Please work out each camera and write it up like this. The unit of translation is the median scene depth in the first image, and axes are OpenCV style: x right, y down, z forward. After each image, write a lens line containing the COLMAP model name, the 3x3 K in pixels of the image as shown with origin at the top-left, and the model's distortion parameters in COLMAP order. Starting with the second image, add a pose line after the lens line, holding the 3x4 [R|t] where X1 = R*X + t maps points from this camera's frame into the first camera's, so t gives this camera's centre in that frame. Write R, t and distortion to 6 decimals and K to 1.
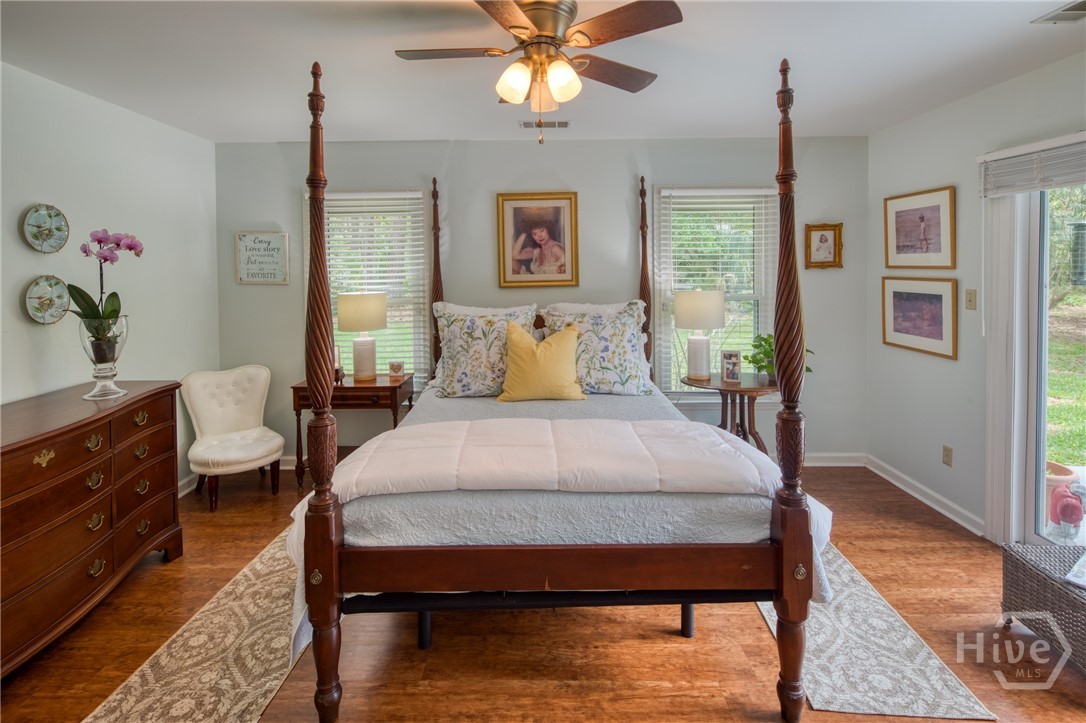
lens RADIAL K [[520.8, 0, 538.2], [0, 520.8, 267.0], [0, 0, 1]] dist [0.002671, -0.003598]
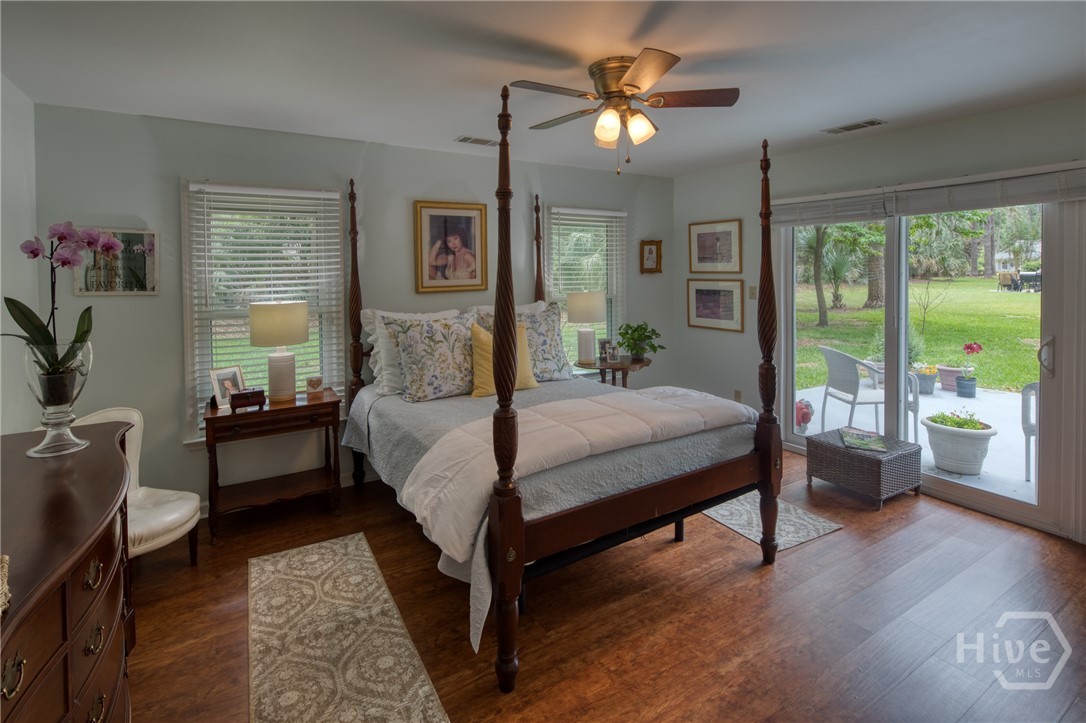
lens RADIAL K [[520.8, 0, 538.2], [0, 520.8, 267.0], [0, 0, 1]] dist [0.002671, -0.003598]
pose [[0.848296, 0.003800, 0.529509, -0.489993], [0.002362, 0.999937, -0.010959, 0.000579], [-0.529517, 0.010547, 0.848234, 0.016582]]
